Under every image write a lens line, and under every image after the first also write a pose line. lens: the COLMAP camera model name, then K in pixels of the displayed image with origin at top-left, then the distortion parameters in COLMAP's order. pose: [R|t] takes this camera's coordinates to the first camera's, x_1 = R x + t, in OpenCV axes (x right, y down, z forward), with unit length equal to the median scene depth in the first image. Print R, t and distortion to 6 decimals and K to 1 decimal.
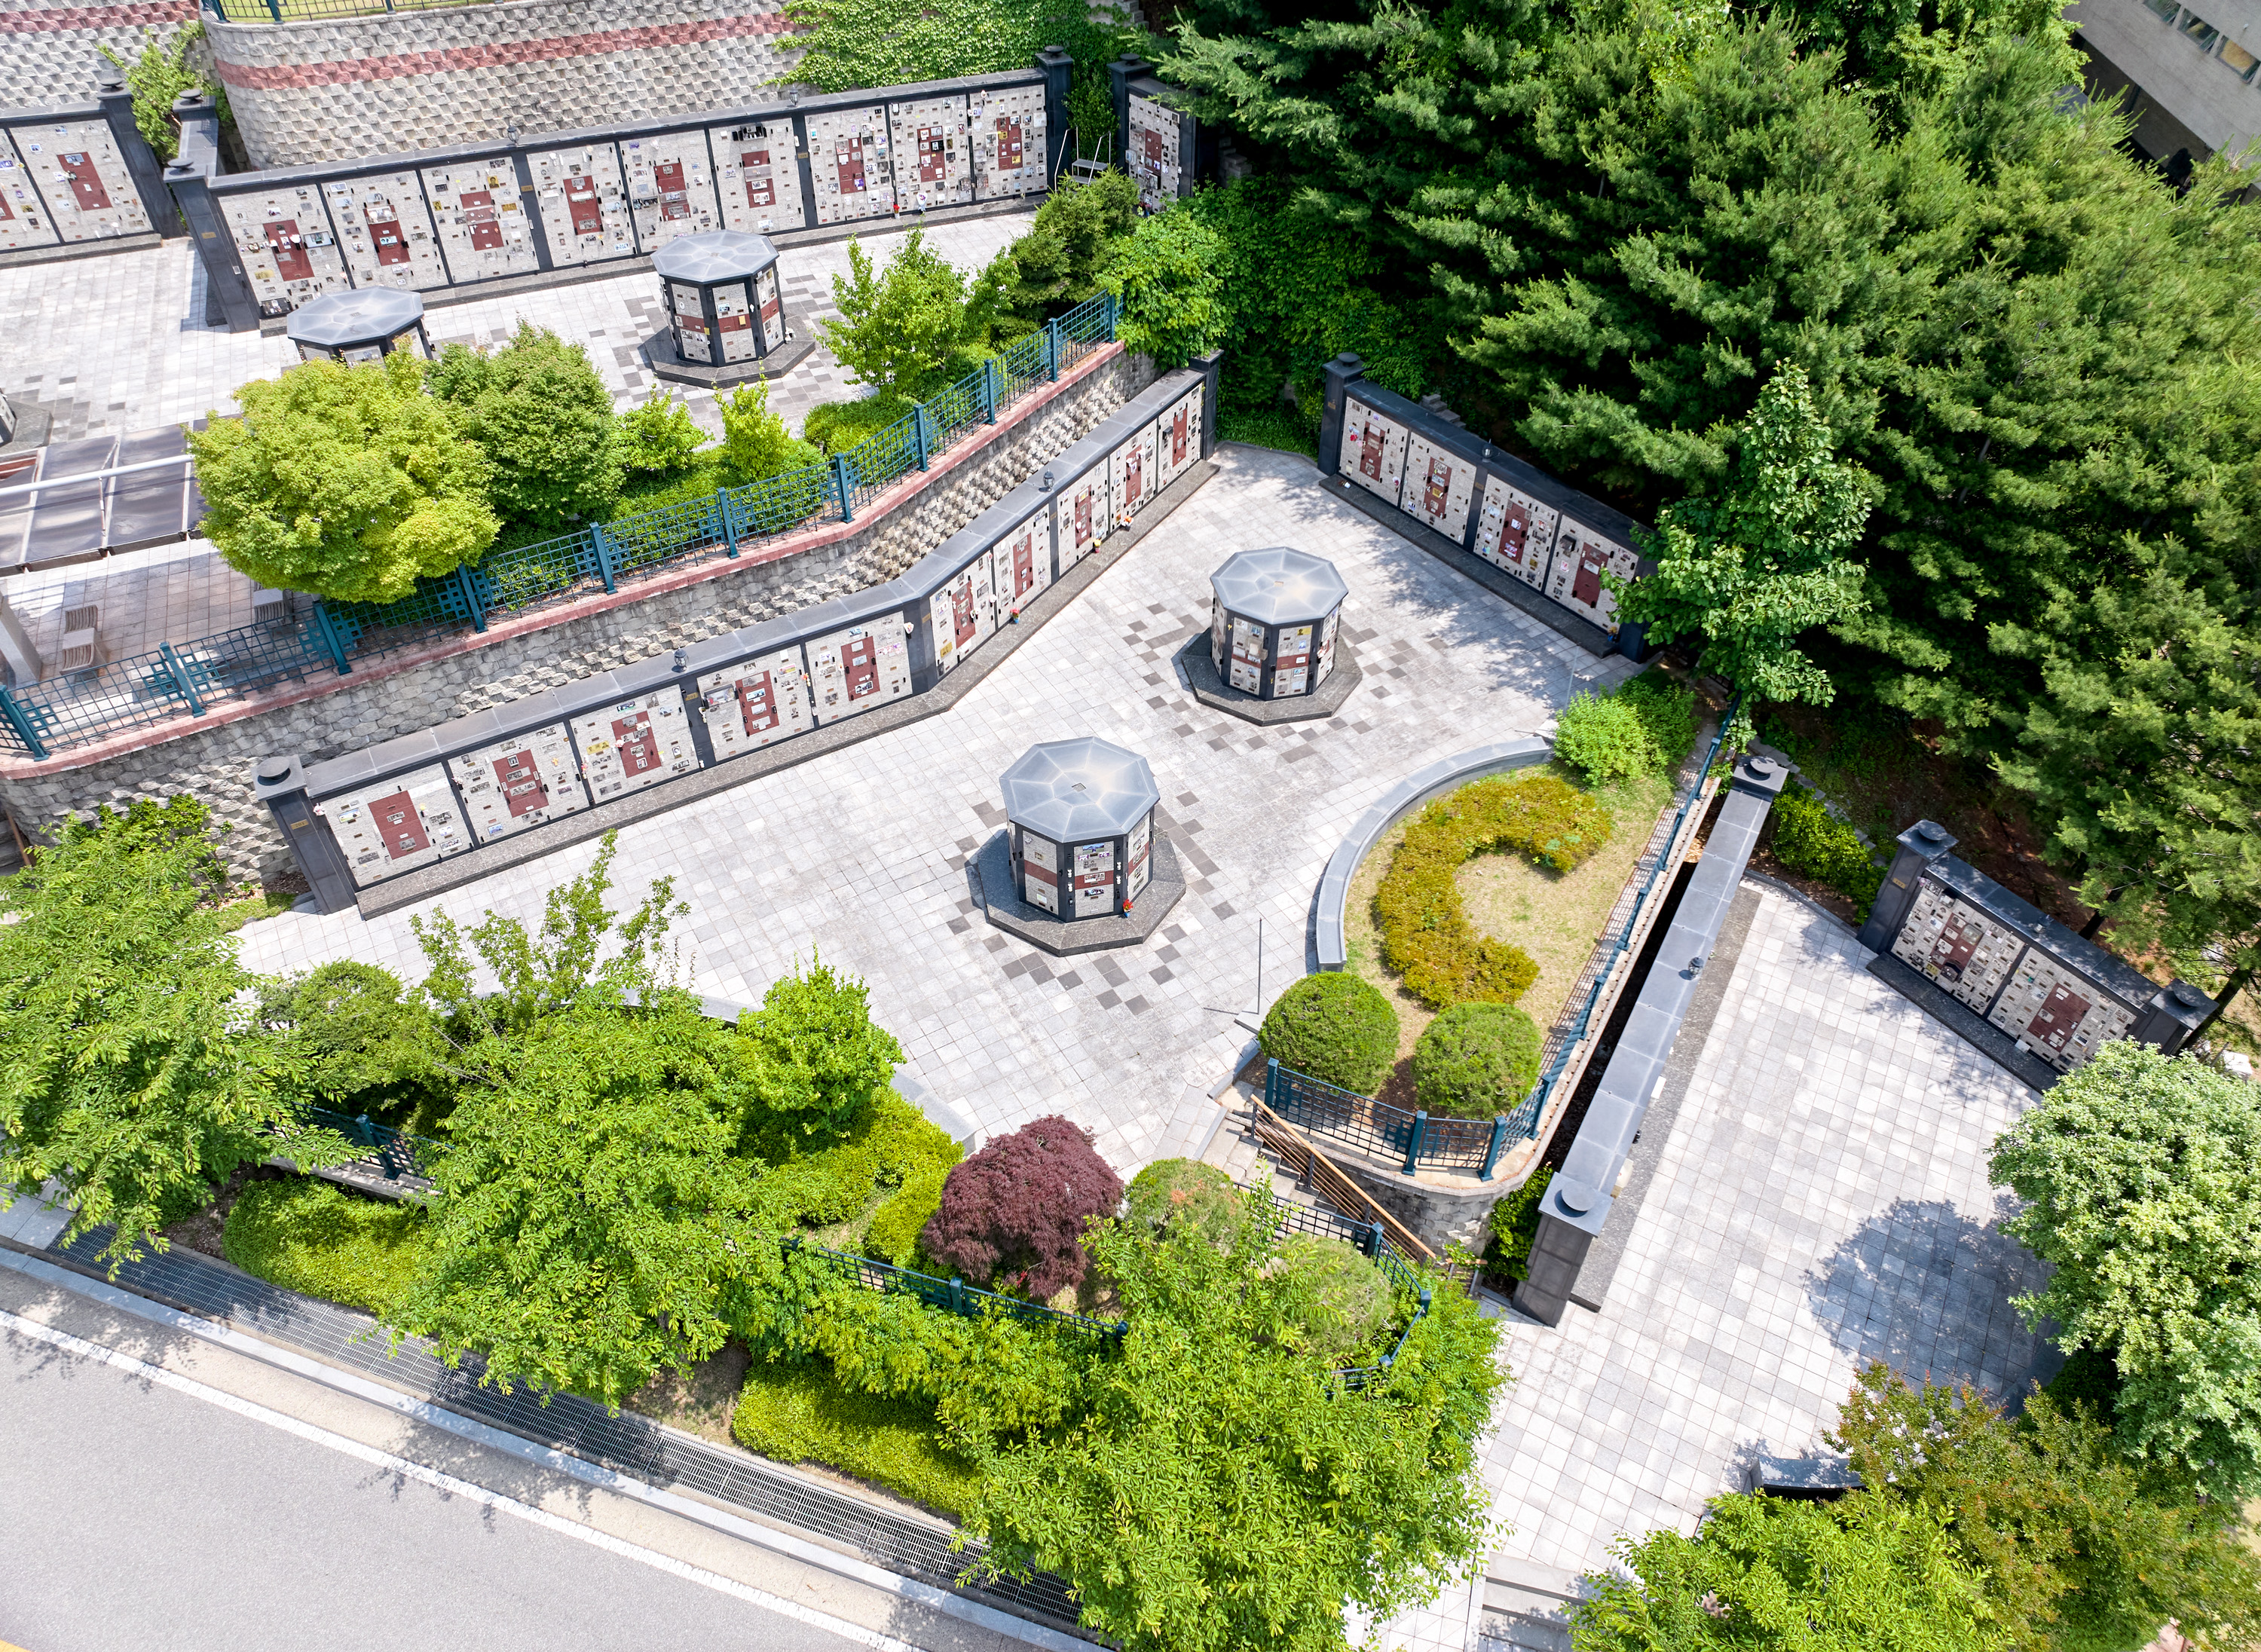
lens RADIAL K [[1508.6, 0, 1130.5], [0, 1508.6, 826.0], [0, 0, 1]] dist [-0.037356, 0.003399]
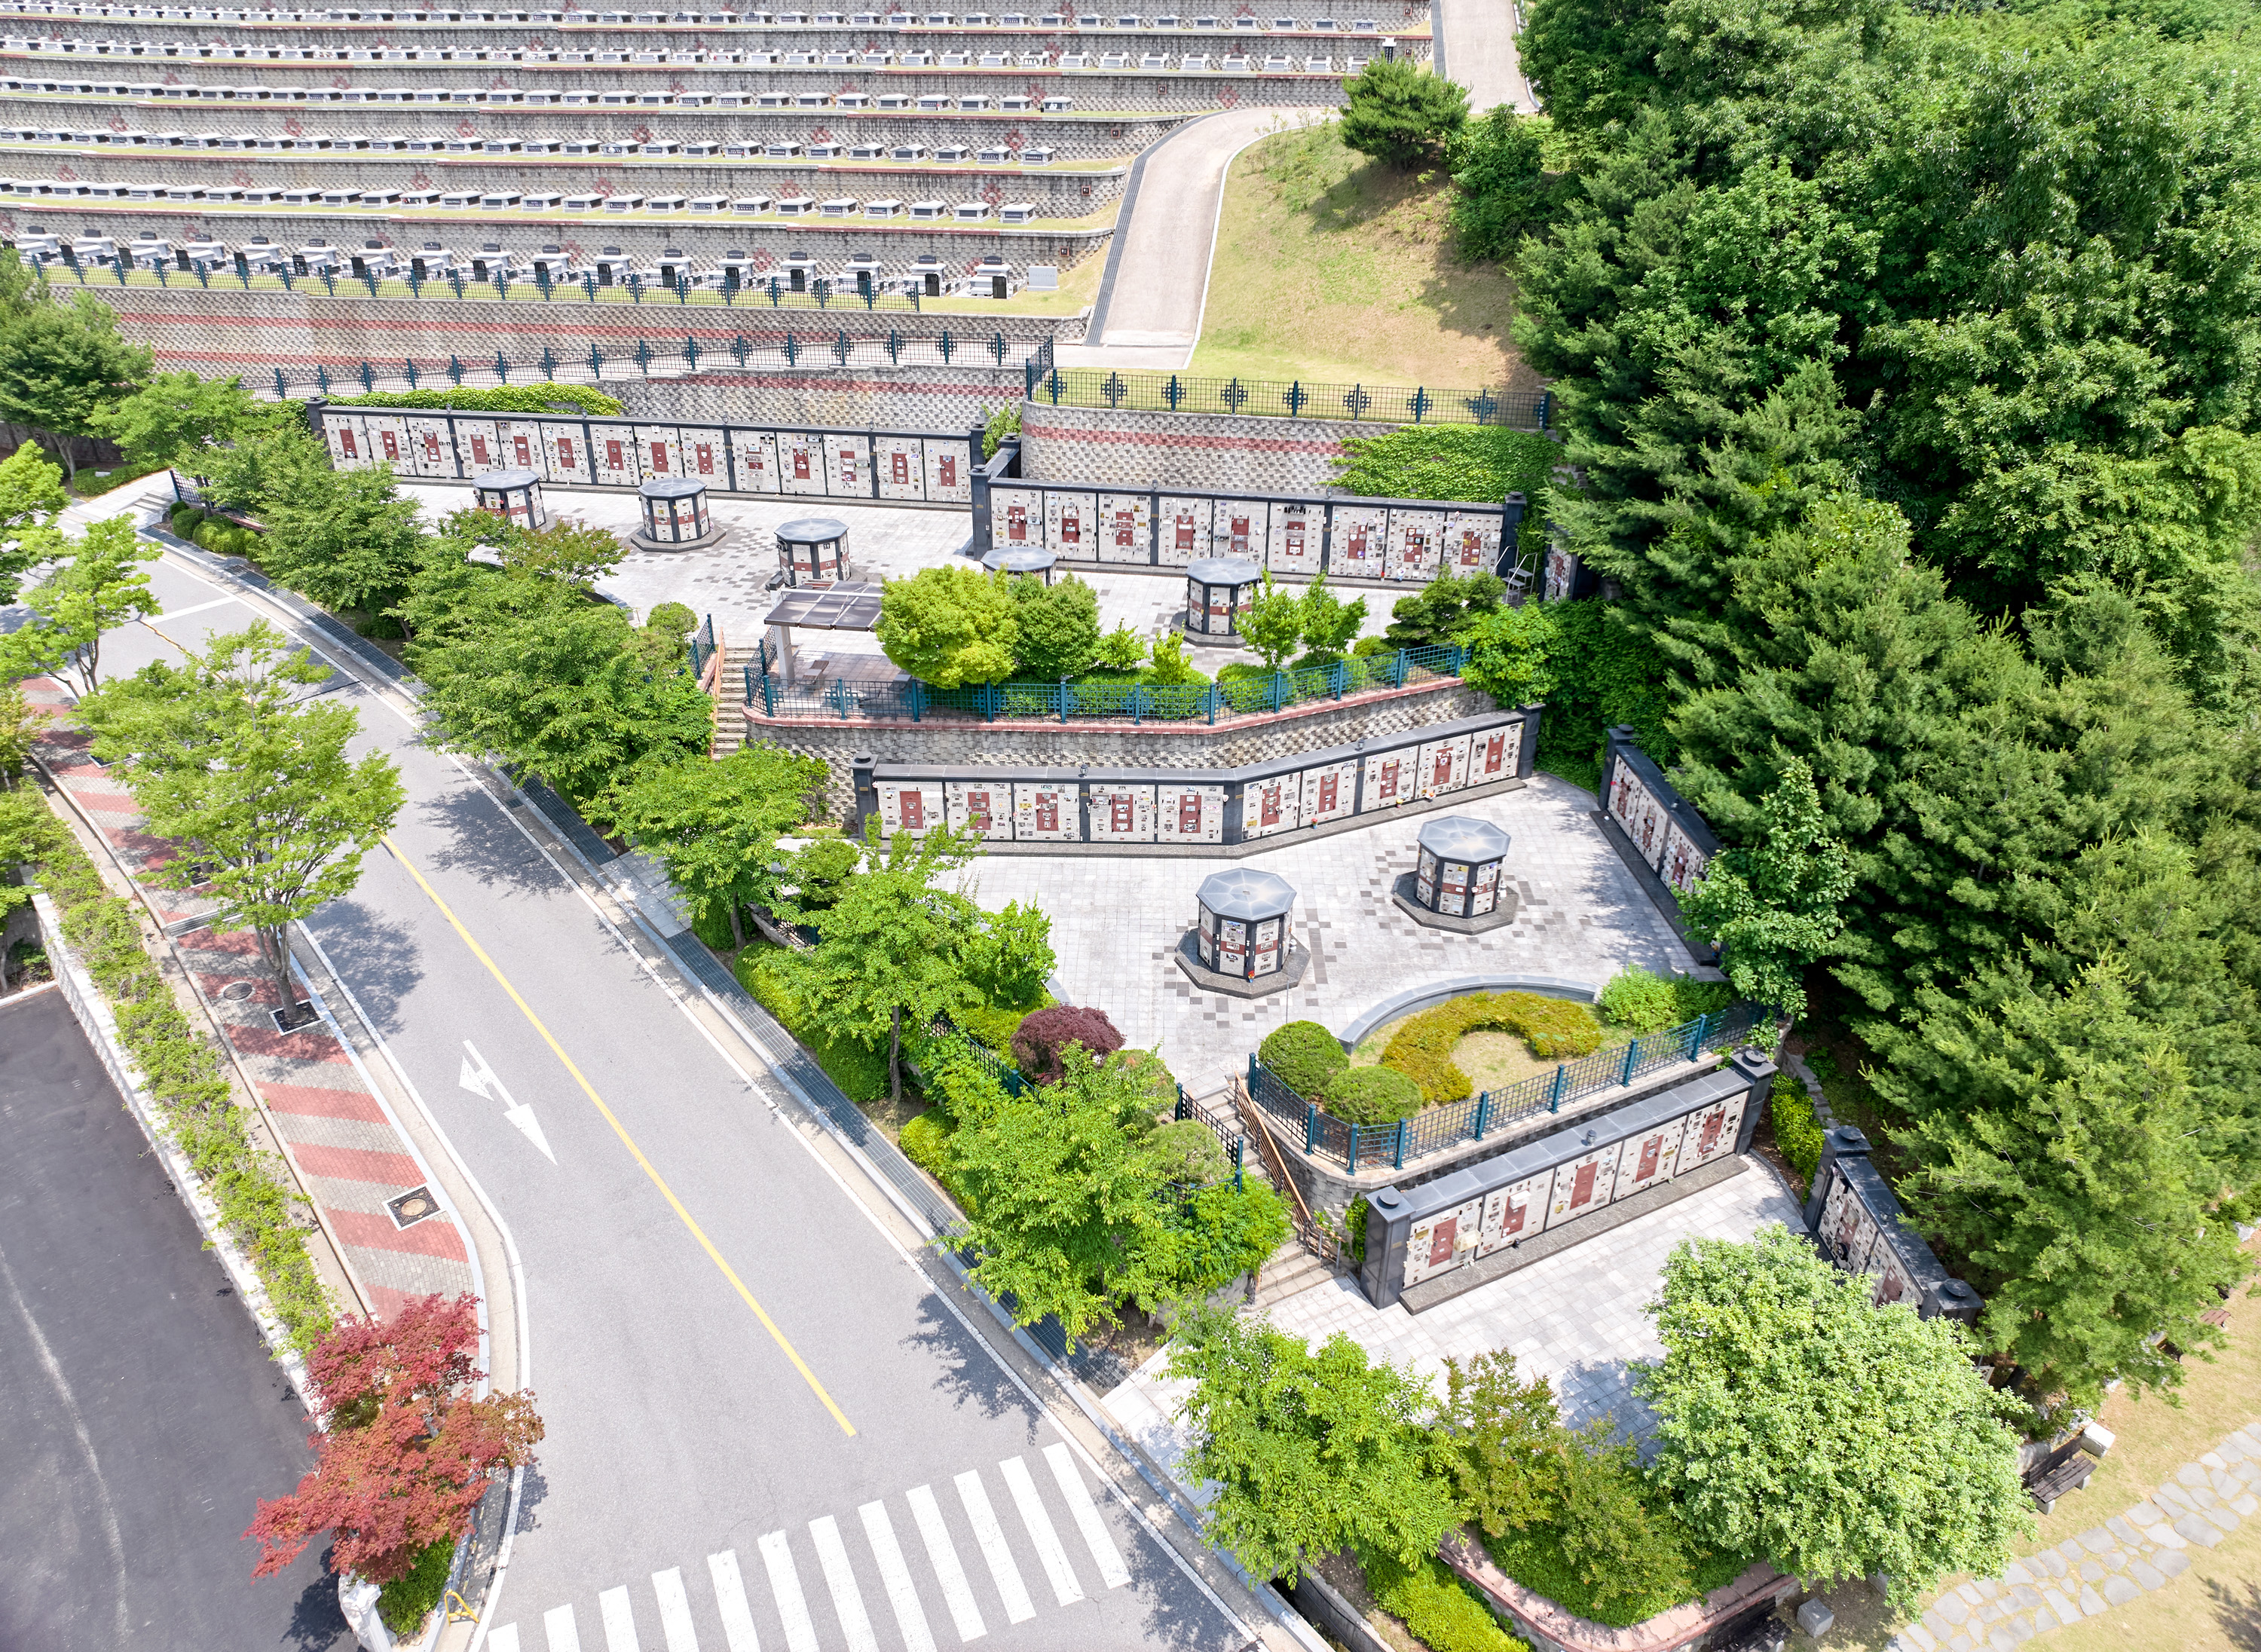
lens RADIAL K [[1508.6, 0, 1130.5], [0, 1508.6, 826.0], [0, 0, 1]] dist [-0.037356, 0.003399]
pose [[0.842704, 0.258527, -0.472244, 0.474643], [-0.366596, 0.917936, -0.151660, 0.156221], [0.394281, 0.300928, 0.868323, -0.370678]]
